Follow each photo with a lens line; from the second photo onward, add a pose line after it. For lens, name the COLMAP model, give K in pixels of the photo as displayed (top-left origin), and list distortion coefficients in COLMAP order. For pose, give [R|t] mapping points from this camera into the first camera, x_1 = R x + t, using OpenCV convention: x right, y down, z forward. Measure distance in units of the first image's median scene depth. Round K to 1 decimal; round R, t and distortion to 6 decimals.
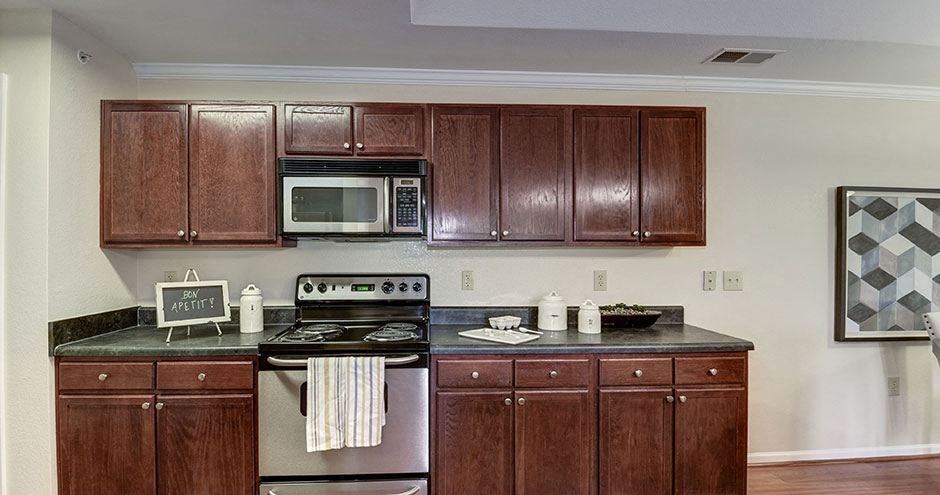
lens RADIAL K [[449.6, 0, 470.4], [0, 449.6, 254.2], [0, 0, 1]] dist [-0.008318, -0.002893]
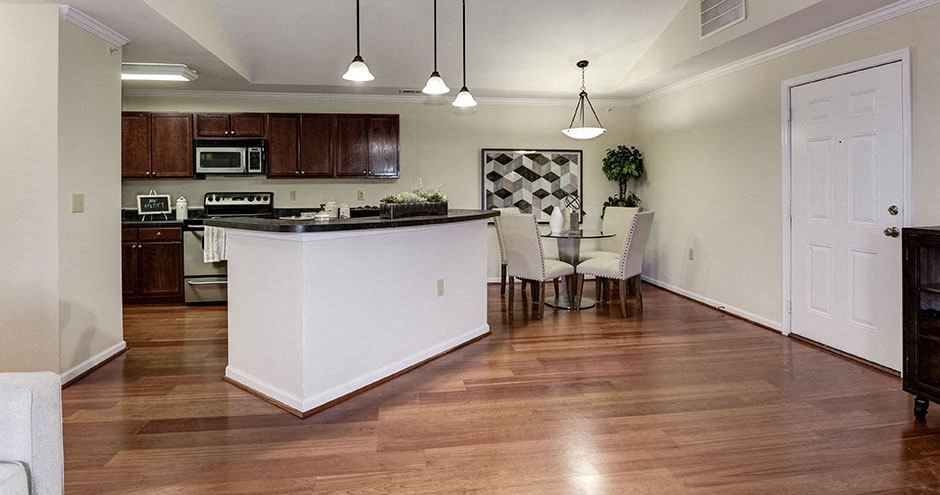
lens RADIAL K [[471.4, 0, 477.4], [0, 471.4, 185.9], [0, 0, 1]] dist [-0.018425, -0.000395]
pose [[0.996139, -0.006255, 0.087563, 0.697219], [0.006486, 0.999976, -0.002358, 0.028264], [-0.087546, 0.002916, 0.996156, -1.300518]]
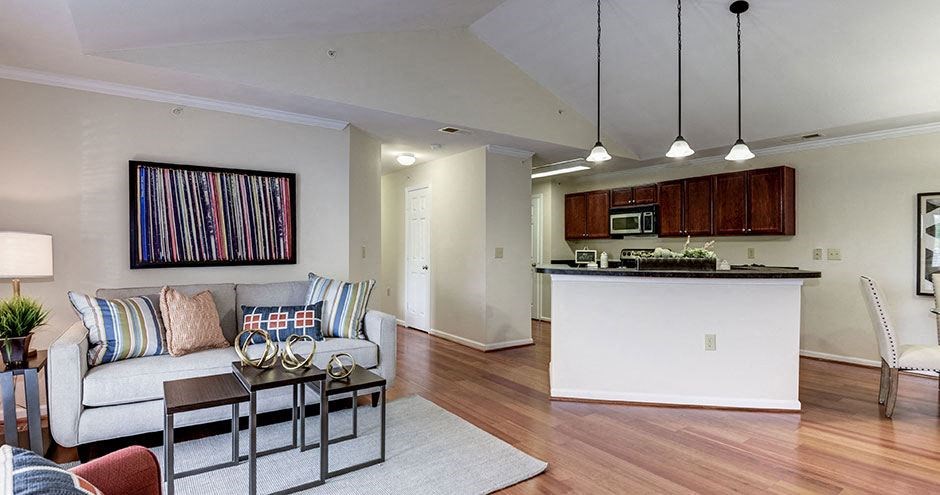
lens RADIAL K [[449.6, 0, 474.6], [0, 449.6, 243.3], [0, 0, 1]] dist [-0.008318, -0.002893]
pose [[0.548261, -0.008019, -0.836269, 1.435284], [-0.001521, 0.999943, -0.010585, 0.041776], [0.836306, 0.007075, 0.548217, -1.250137]]
